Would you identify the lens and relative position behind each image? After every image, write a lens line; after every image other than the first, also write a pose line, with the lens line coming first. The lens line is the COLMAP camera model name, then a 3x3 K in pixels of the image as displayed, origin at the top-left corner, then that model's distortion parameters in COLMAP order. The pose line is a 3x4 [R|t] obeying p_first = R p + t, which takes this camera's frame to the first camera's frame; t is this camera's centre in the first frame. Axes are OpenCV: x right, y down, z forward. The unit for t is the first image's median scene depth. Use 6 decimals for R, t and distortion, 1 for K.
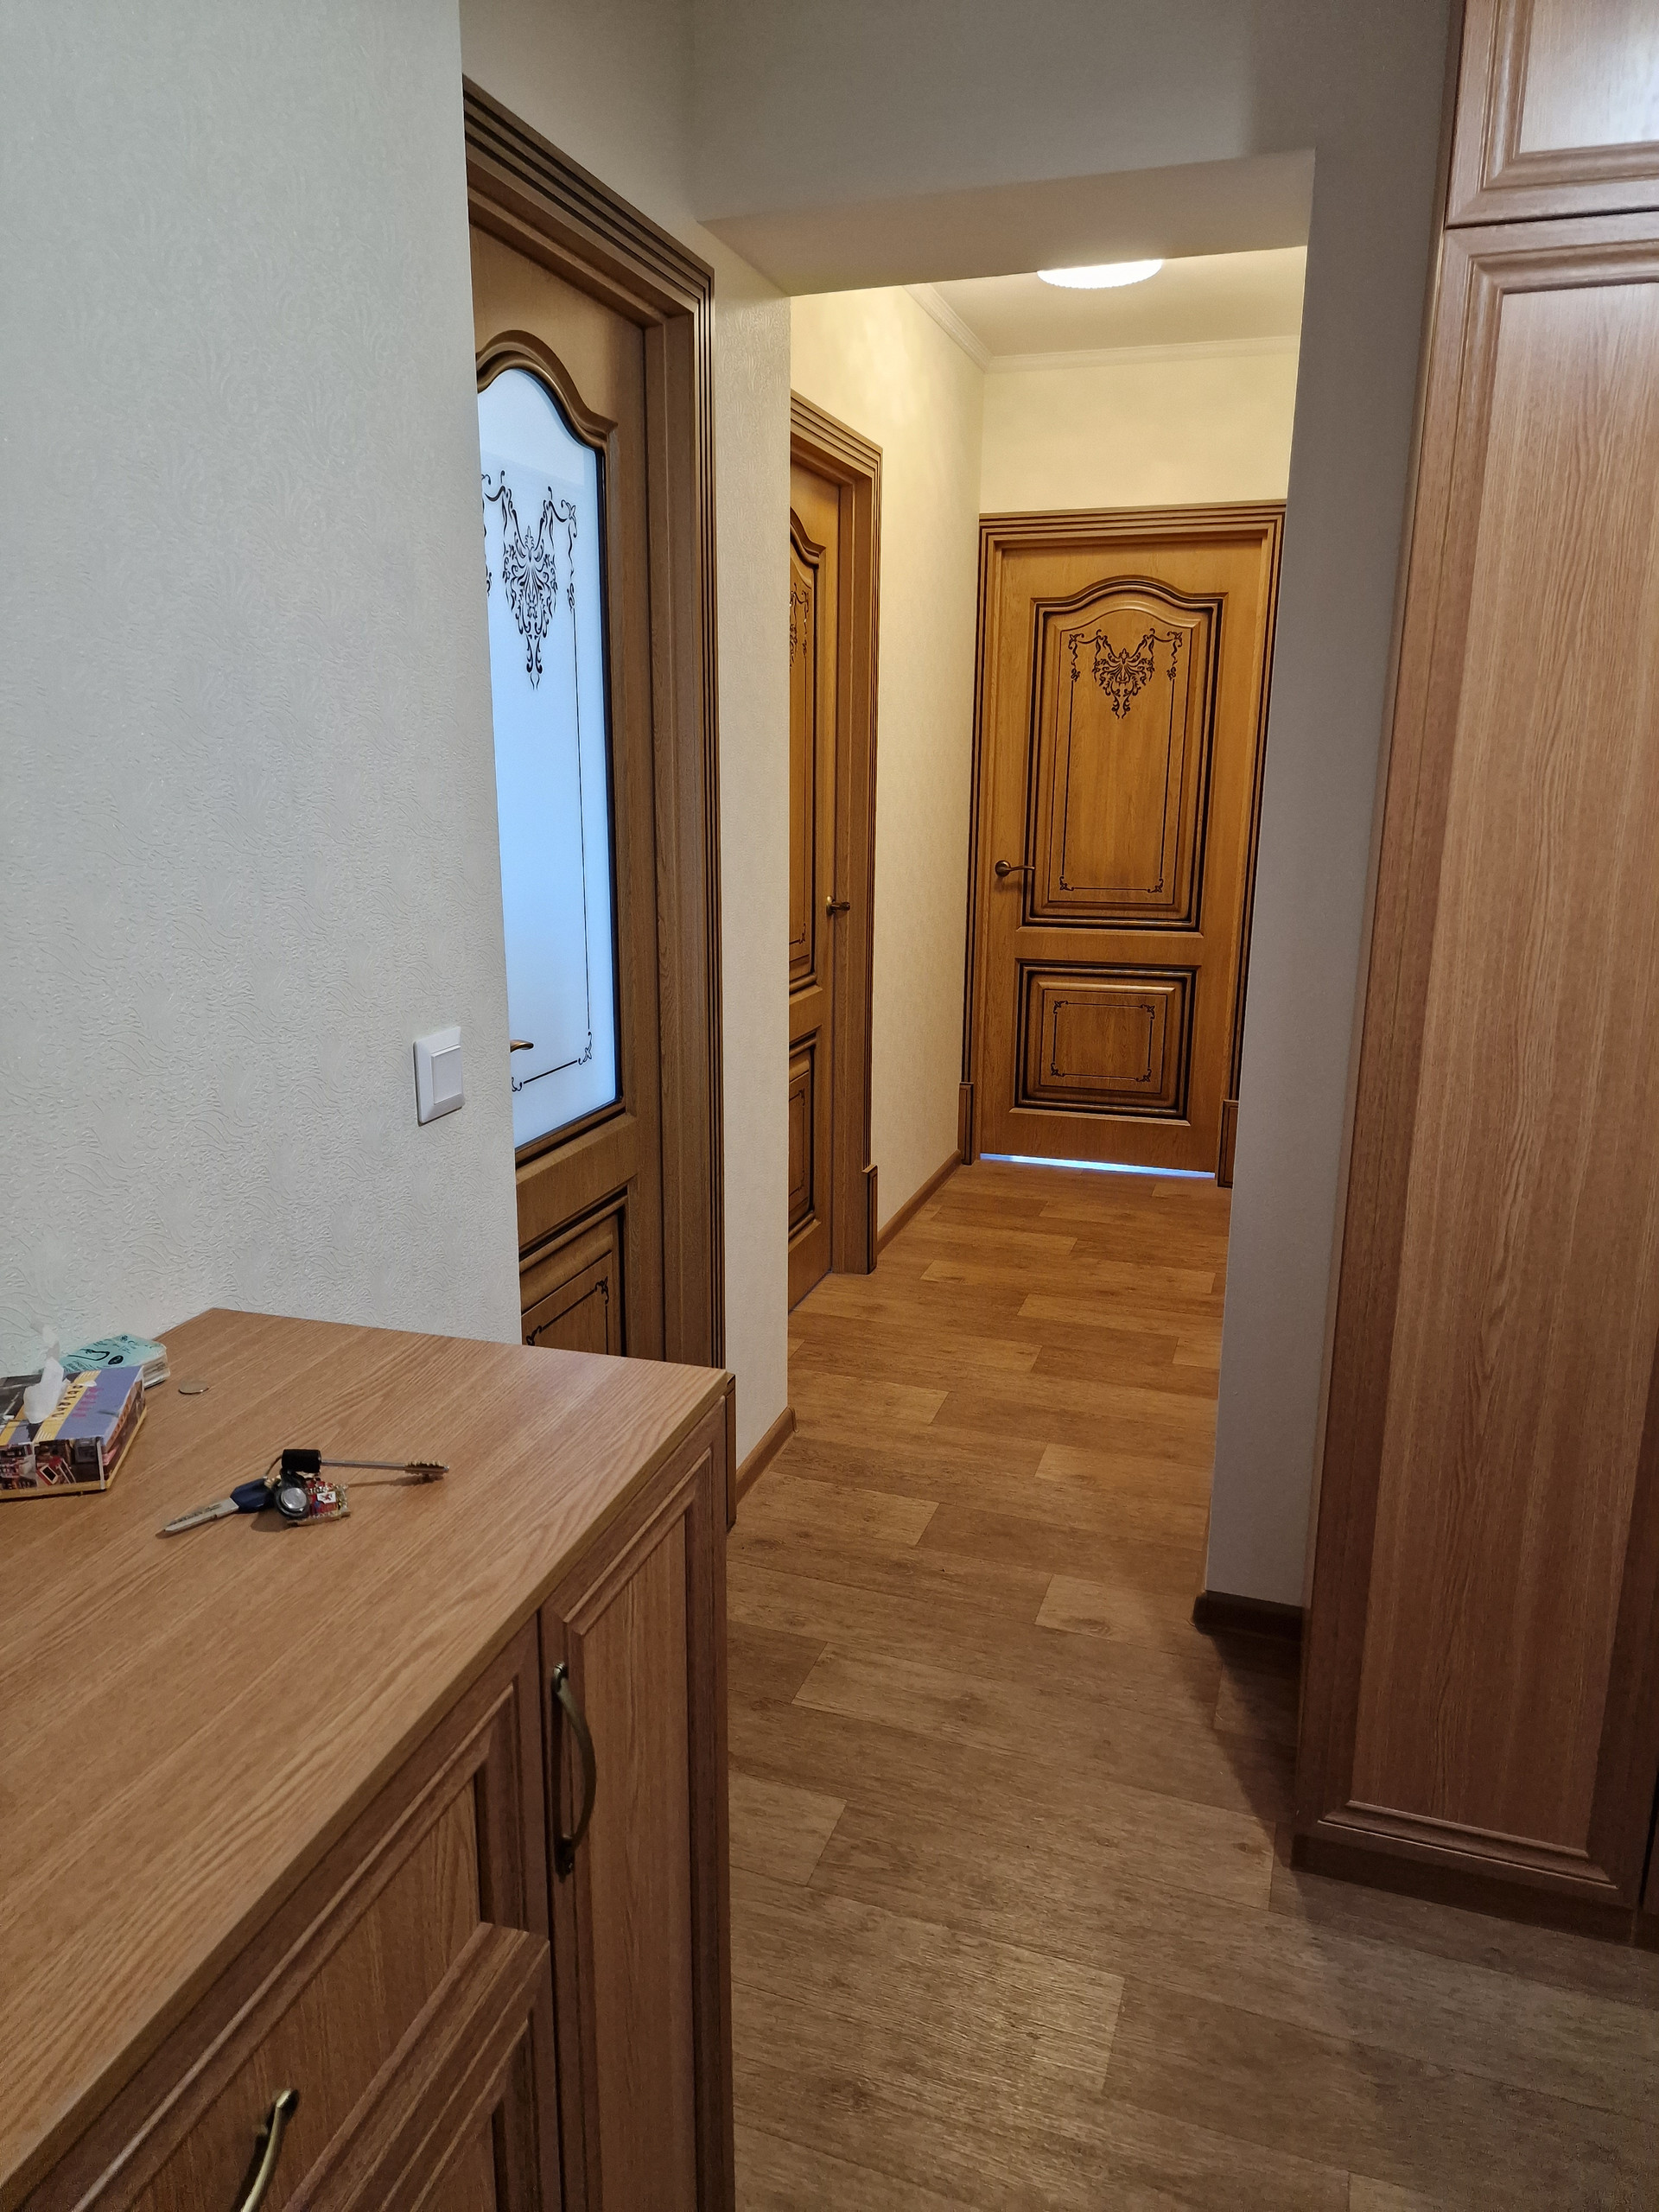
lens RADIAL K [[1494.7, 0, 816.7], [0, 1494.7, 1103.8], [0, 0, 1]] dist [0.062279, -0.053595]
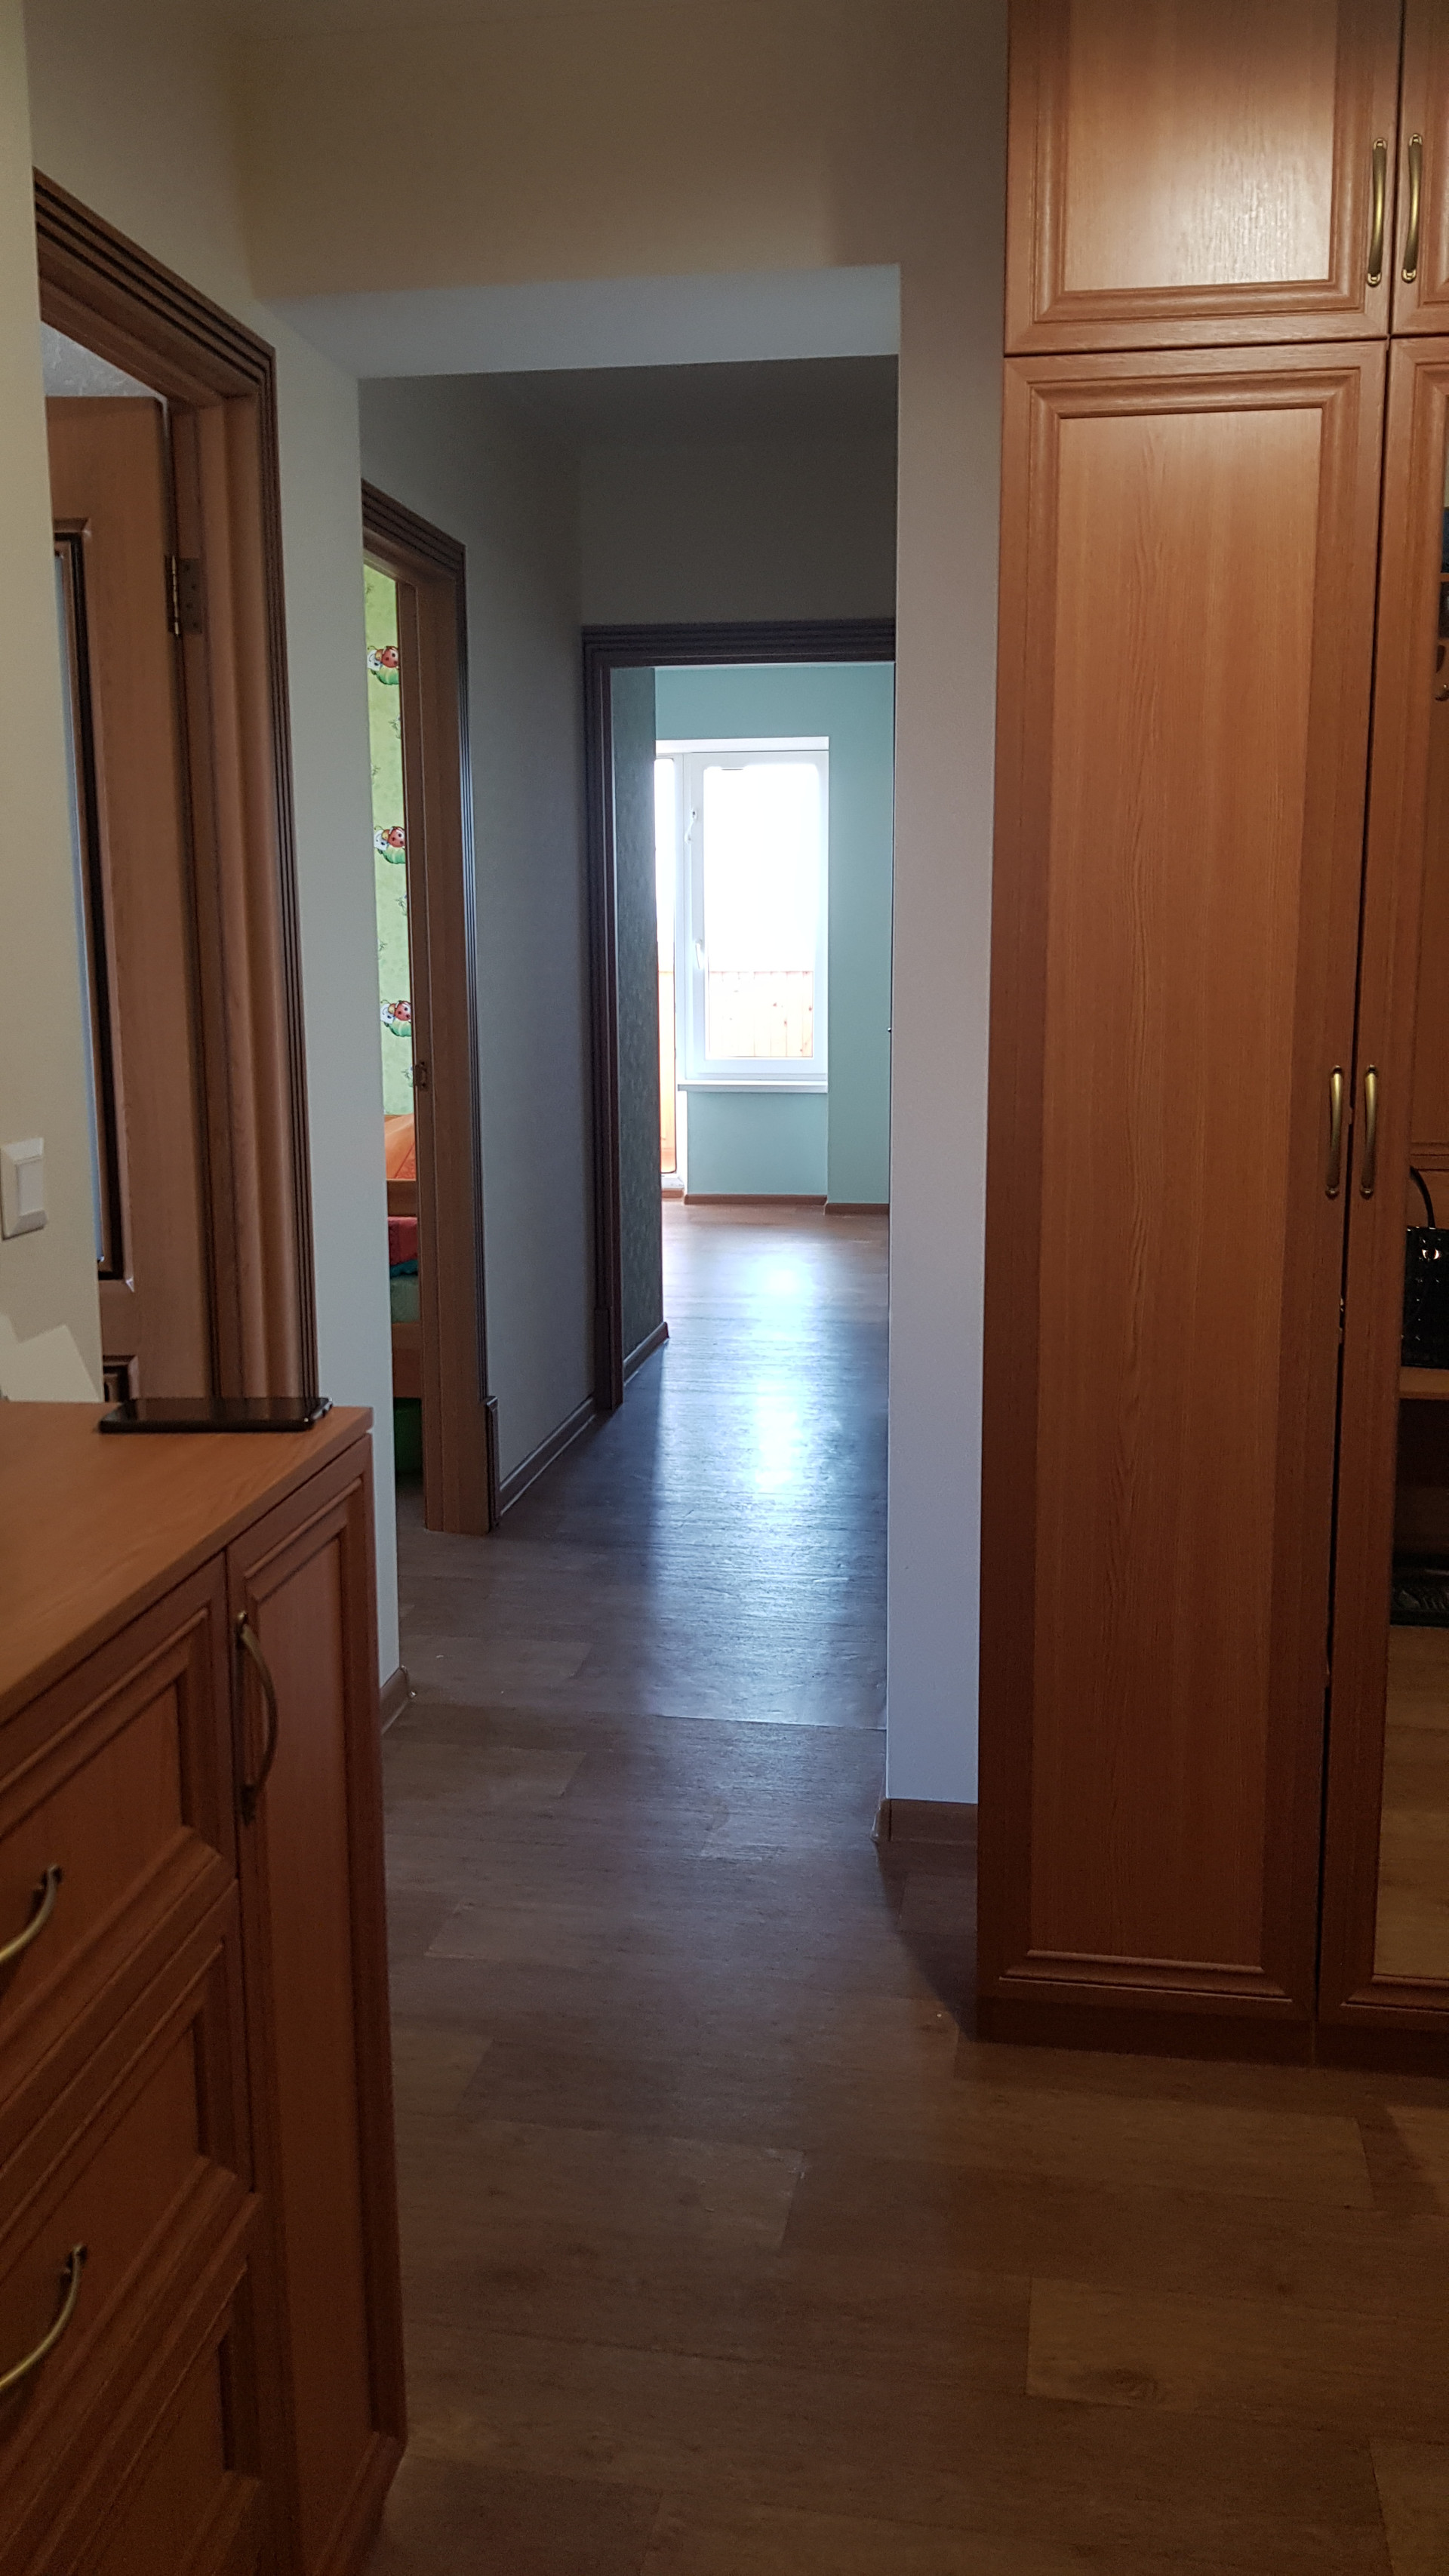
lens RADIAL K [[2075.5, 0, 736.3], [0, 2075.5, 1280.2], [0, 0, 1]] dist [0.048052, -0.025872]
pose [[0.985958, -0.037313, 0.162771, -0.031529], [0.048700, 0.996595, -0.066537, 0.151663], [-0.159734, 0.073530, 0.984418, -0.354561]]
